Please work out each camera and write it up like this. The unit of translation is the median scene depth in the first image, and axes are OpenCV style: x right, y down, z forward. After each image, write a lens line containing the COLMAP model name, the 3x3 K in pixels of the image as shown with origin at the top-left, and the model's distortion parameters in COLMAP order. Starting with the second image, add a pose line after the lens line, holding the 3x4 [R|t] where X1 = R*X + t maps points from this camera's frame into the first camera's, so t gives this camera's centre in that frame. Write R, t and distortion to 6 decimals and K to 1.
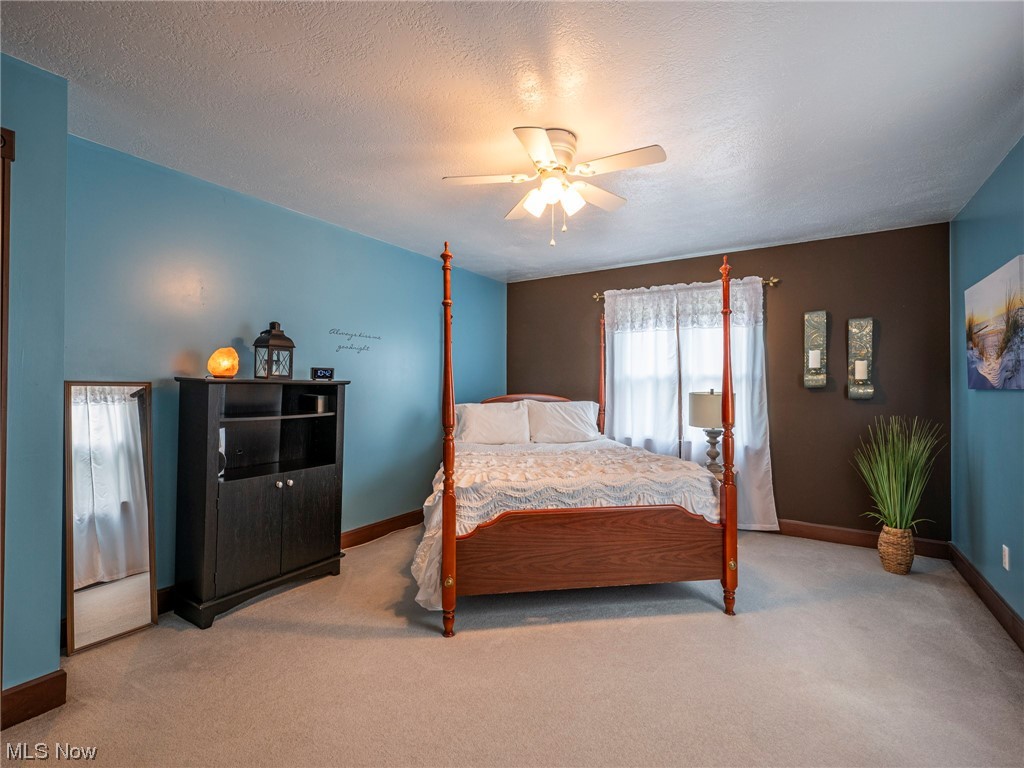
lens RADIAL K [[468.7, 0, 512.0], [0, 468.7, 384.0], [0, 0, 1]] dist [-0.000439, -0.000050]
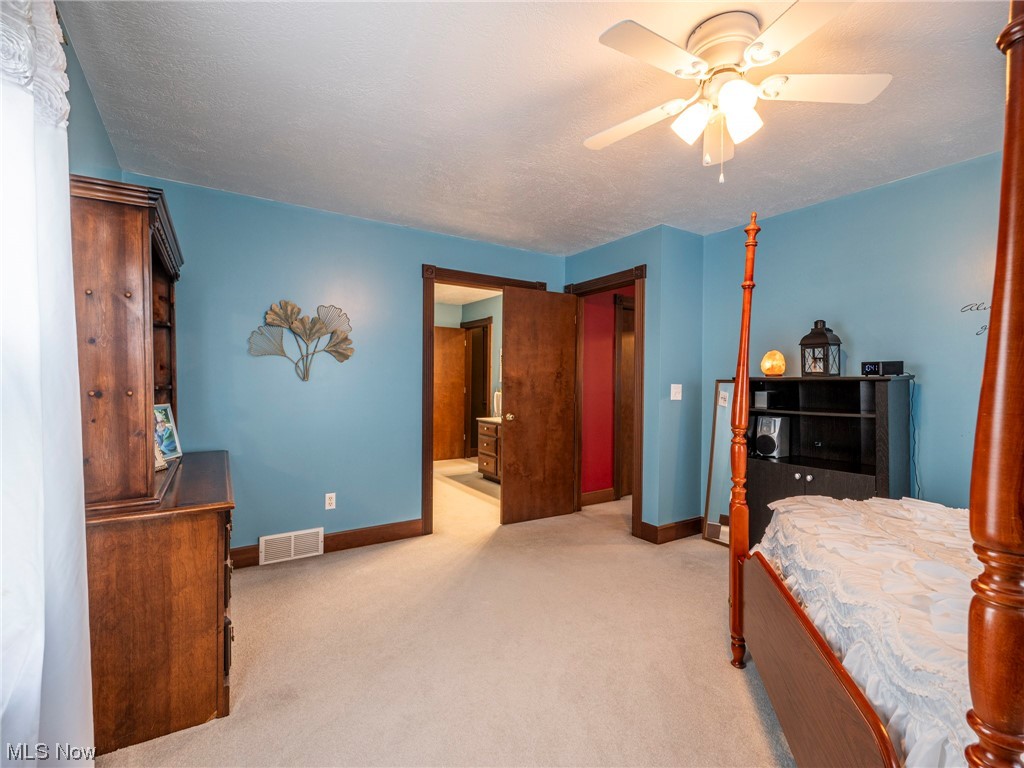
lens RADIAL K [[468.7, 0, 512.0], [0, 468.7, 384.0], [0, 0, 1]] dist [-0.000439, -0.000050]
pose [[-0.427132, -0.000618, -0.904189, 0.716878], [-0.001374, 0.999999, -0.000035, 0.007729], [0.904188, 0.001227, -0.427133, 0.848936]]
